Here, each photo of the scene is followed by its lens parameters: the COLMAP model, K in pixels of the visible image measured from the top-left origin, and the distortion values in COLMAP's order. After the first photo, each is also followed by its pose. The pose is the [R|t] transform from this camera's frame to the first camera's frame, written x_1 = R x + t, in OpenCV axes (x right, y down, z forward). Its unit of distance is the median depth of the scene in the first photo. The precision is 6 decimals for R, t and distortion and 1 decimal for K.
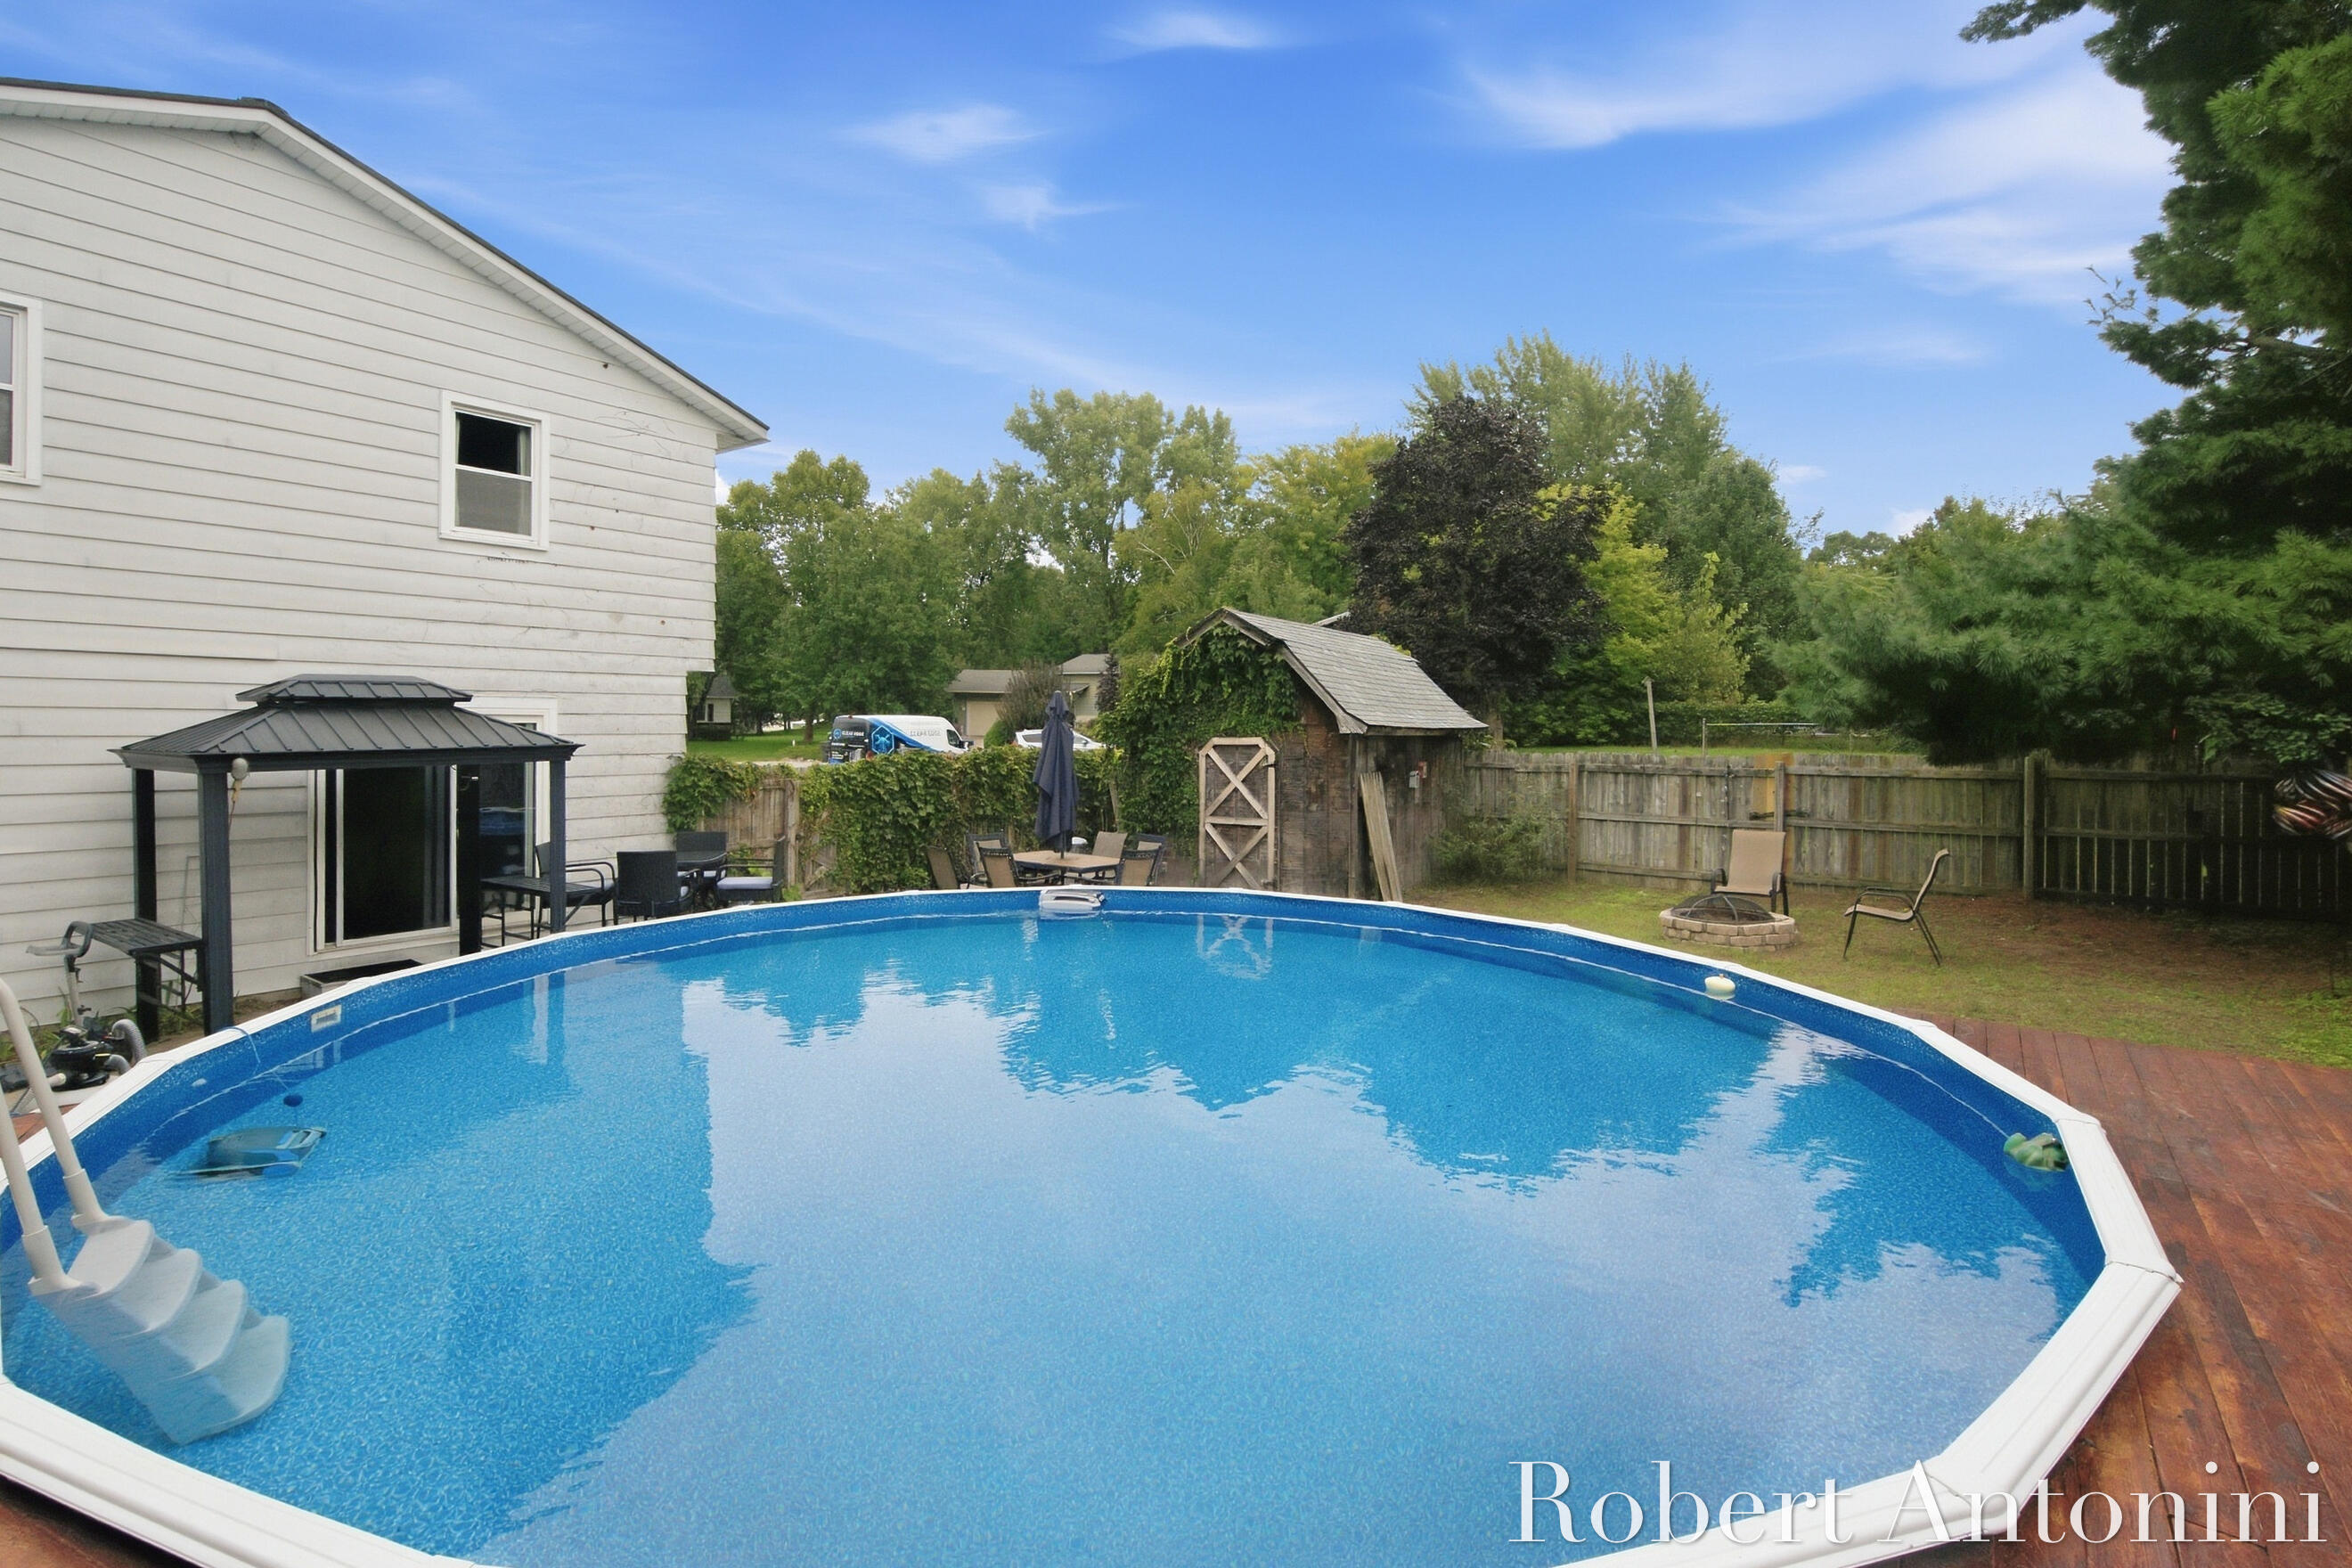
lens RADIAL K [[1095.8, 0, 1176.0], [0, 1095.8, 784.0], [0, 0, 1]] dist [-0.000055, -0.000092]
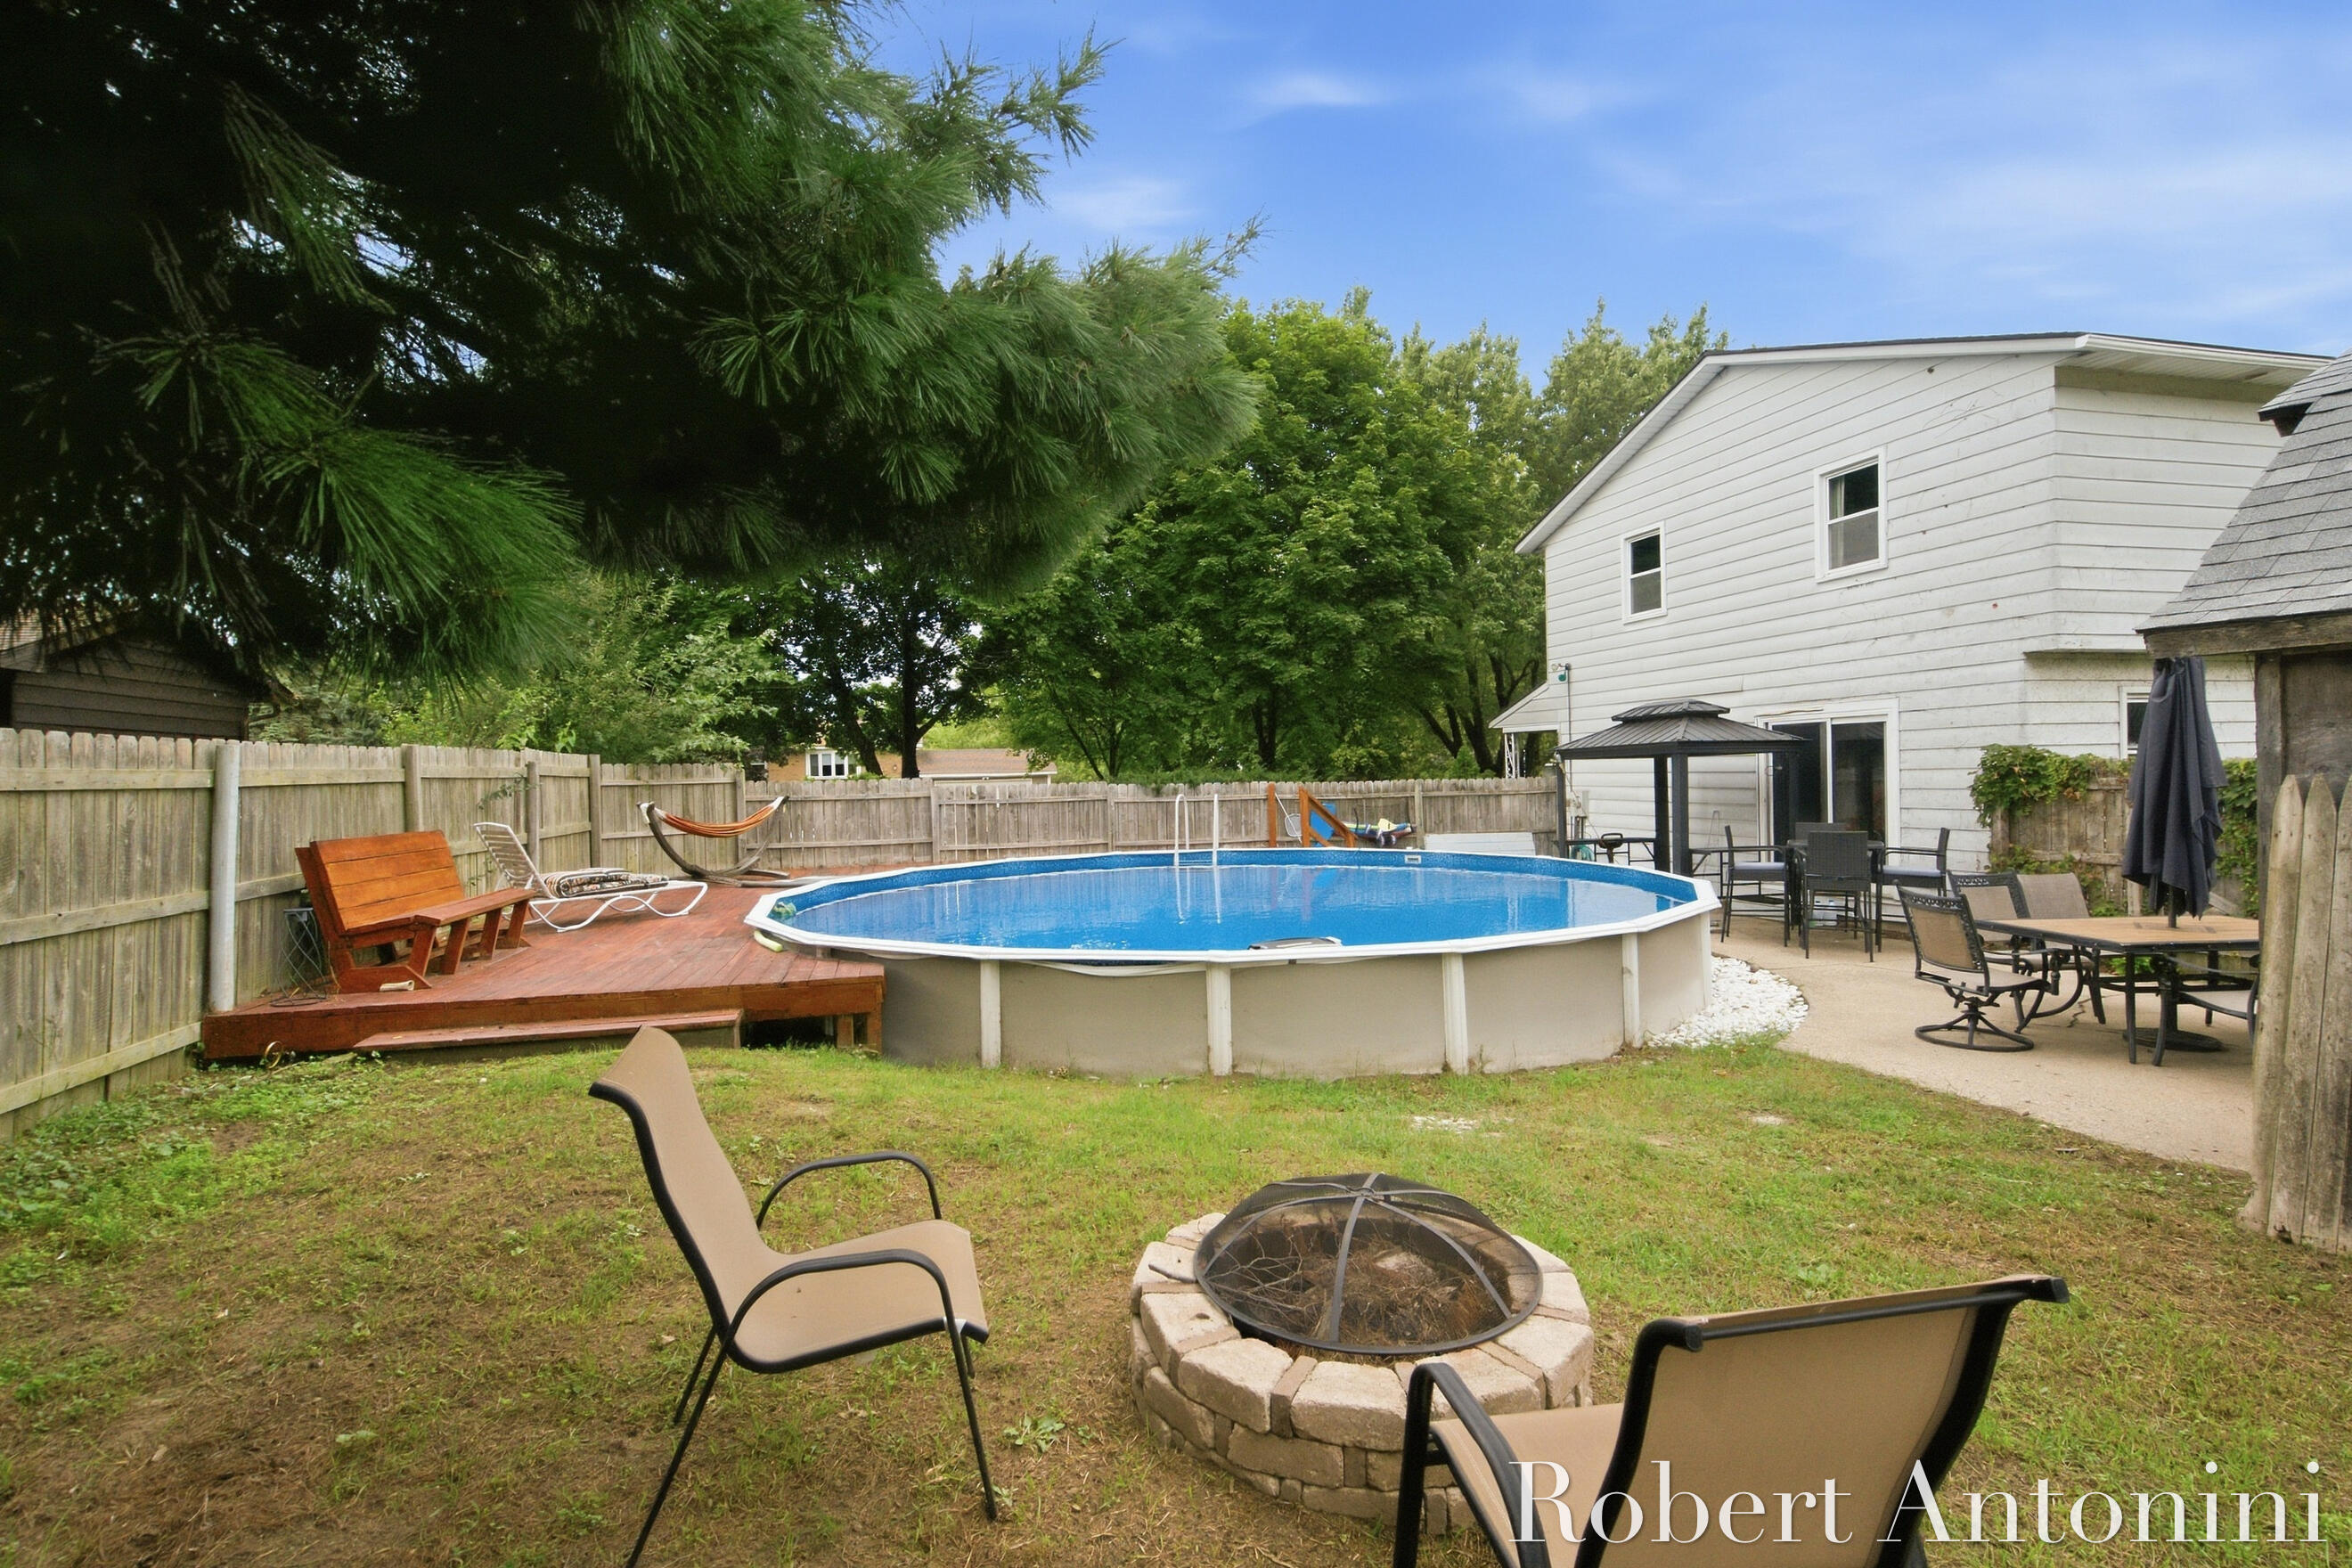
lens RADIAL K [[1095.8, 0, 1176.0], [0, 1095.8, 784.0], [0, 0, 1]] dist [-0.000055, -0.000092]
pose [[-0.635026, 0.007794, -0.772451, 0.782253], [-0.028726, 0.999019, 0.033695, -0.008462], [0.771956, 0.043587, -0.634180, 1.198166]]
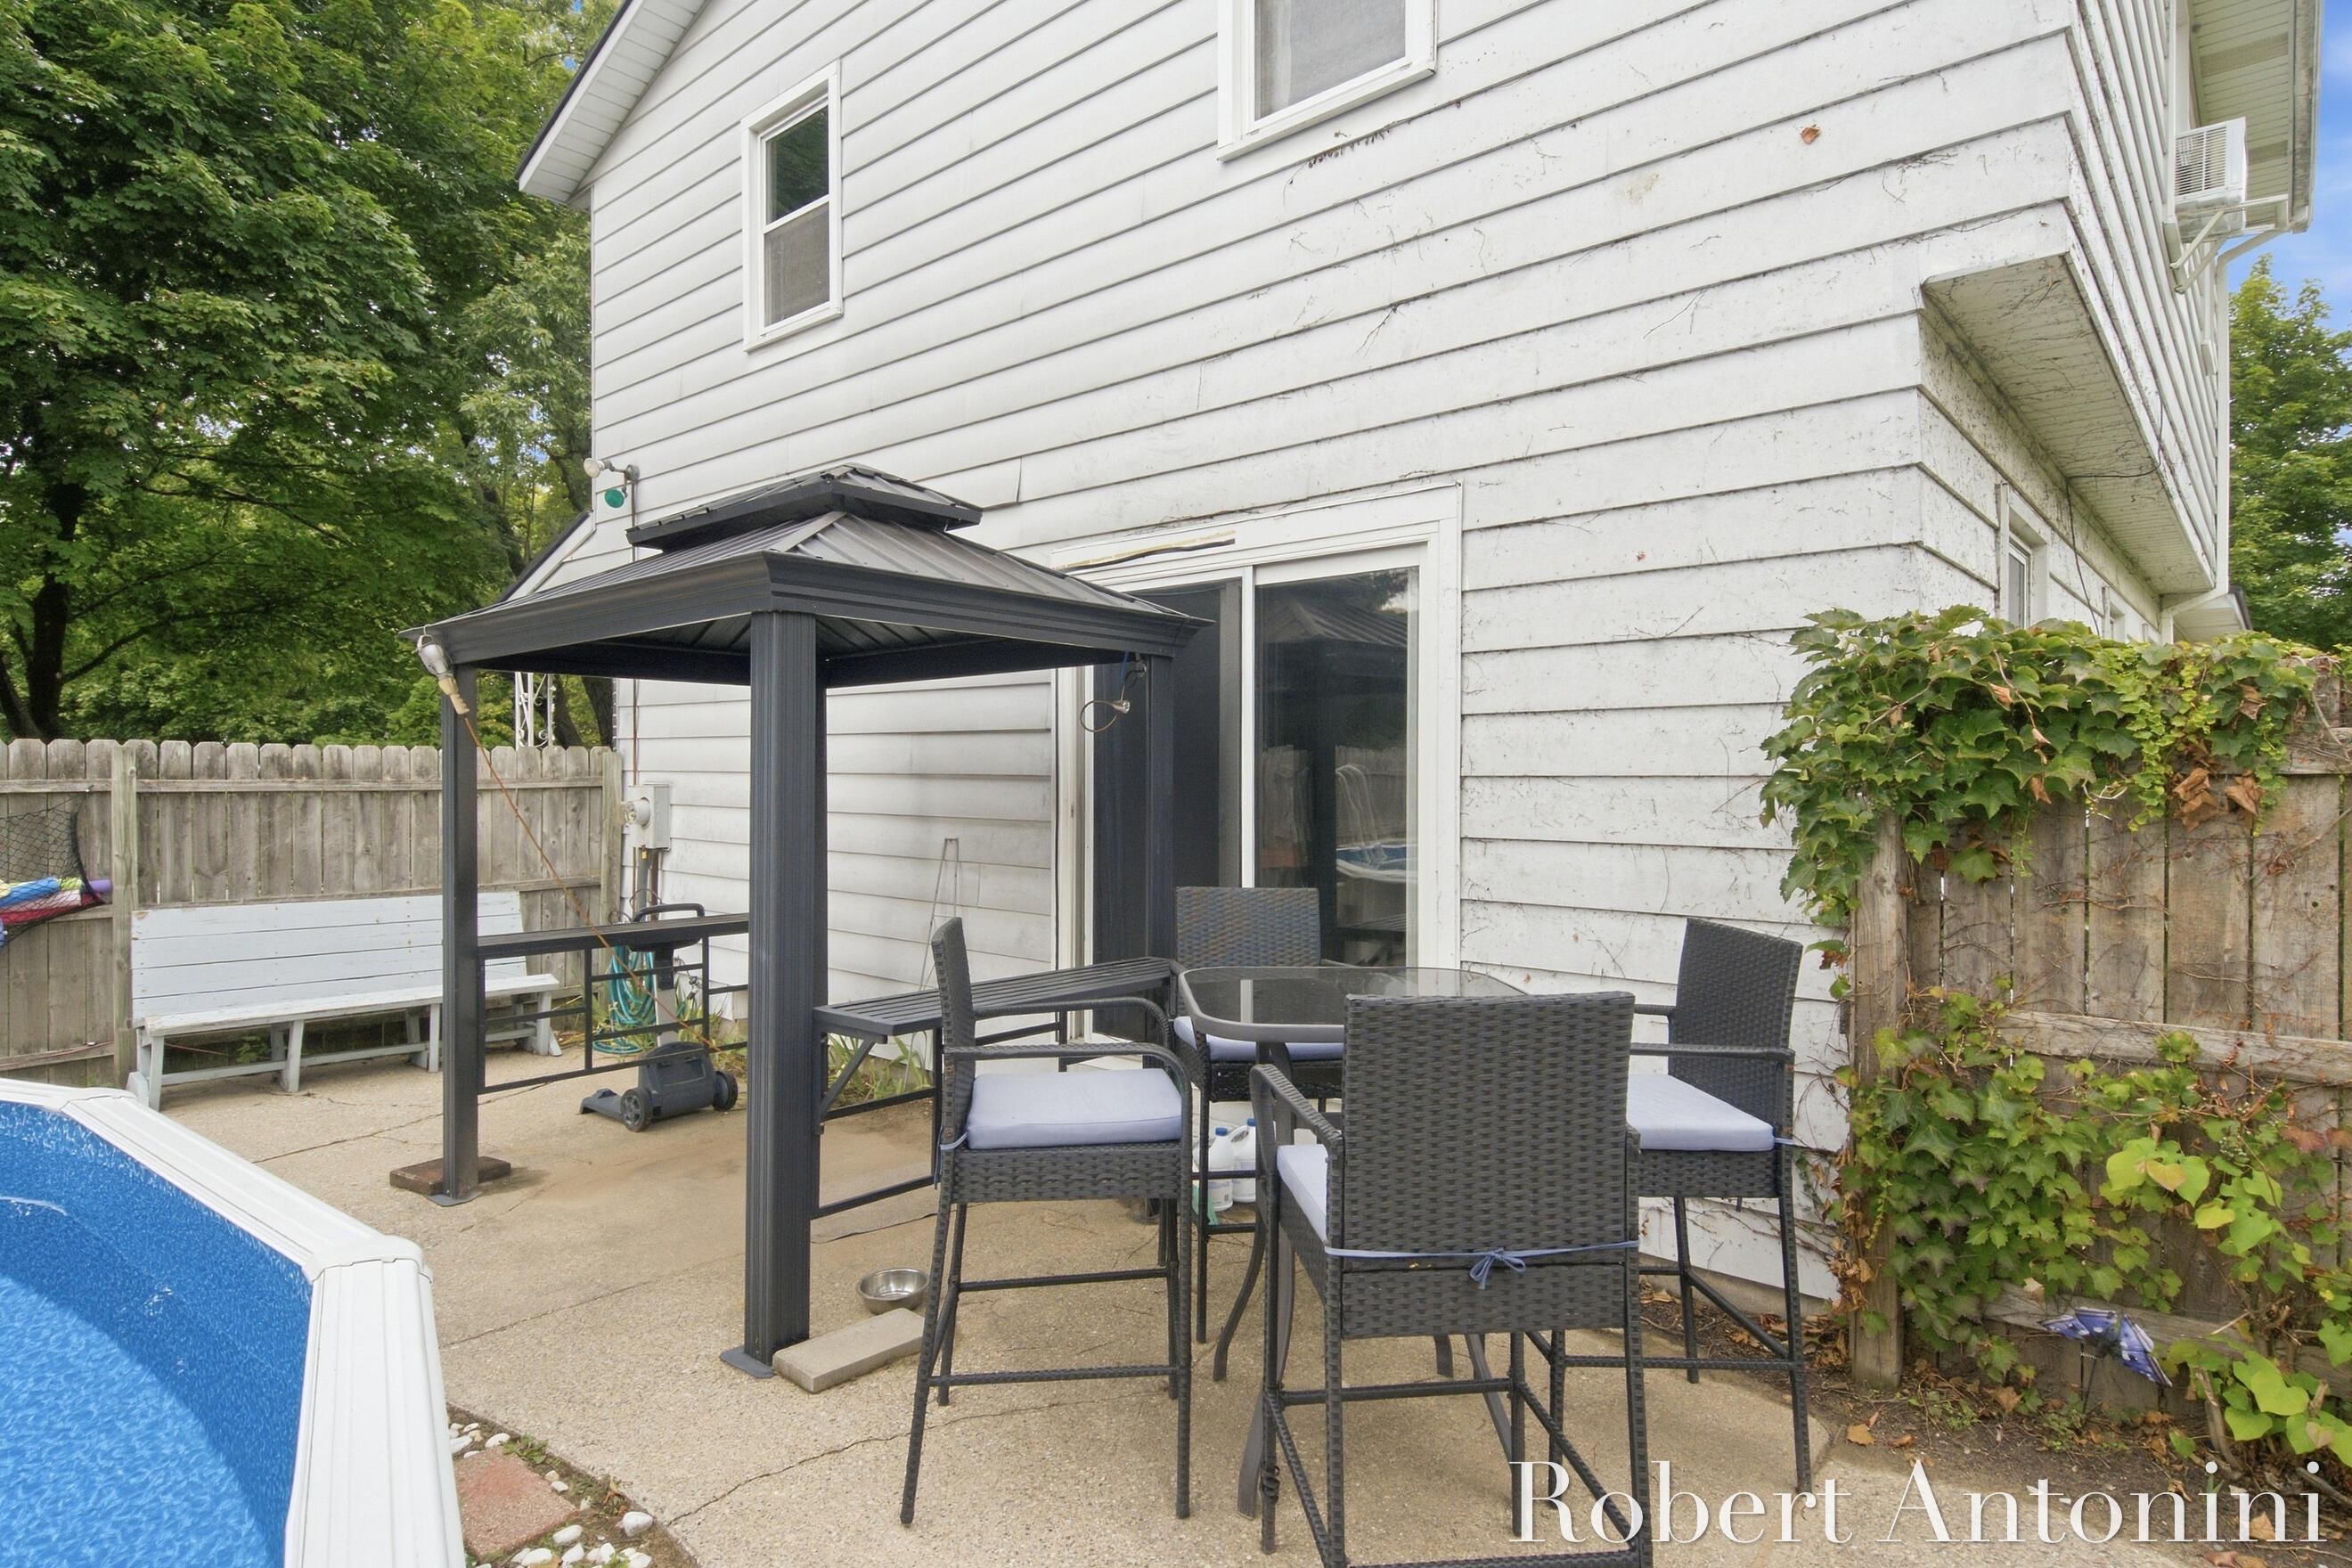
lens RADIAL K [[1269.9, 0, 1176.0], [0, 1269.9, 784.0], [0, 0, 1]] dist [0.003317, 0.000681]
pose [[-0.090221, -0.002652, -0.995918, -0.163918], [-0.057642, 0.998334, 0.002563, 0.020148], [0.994252, 0.057638, -0.090223, 1.000377]]
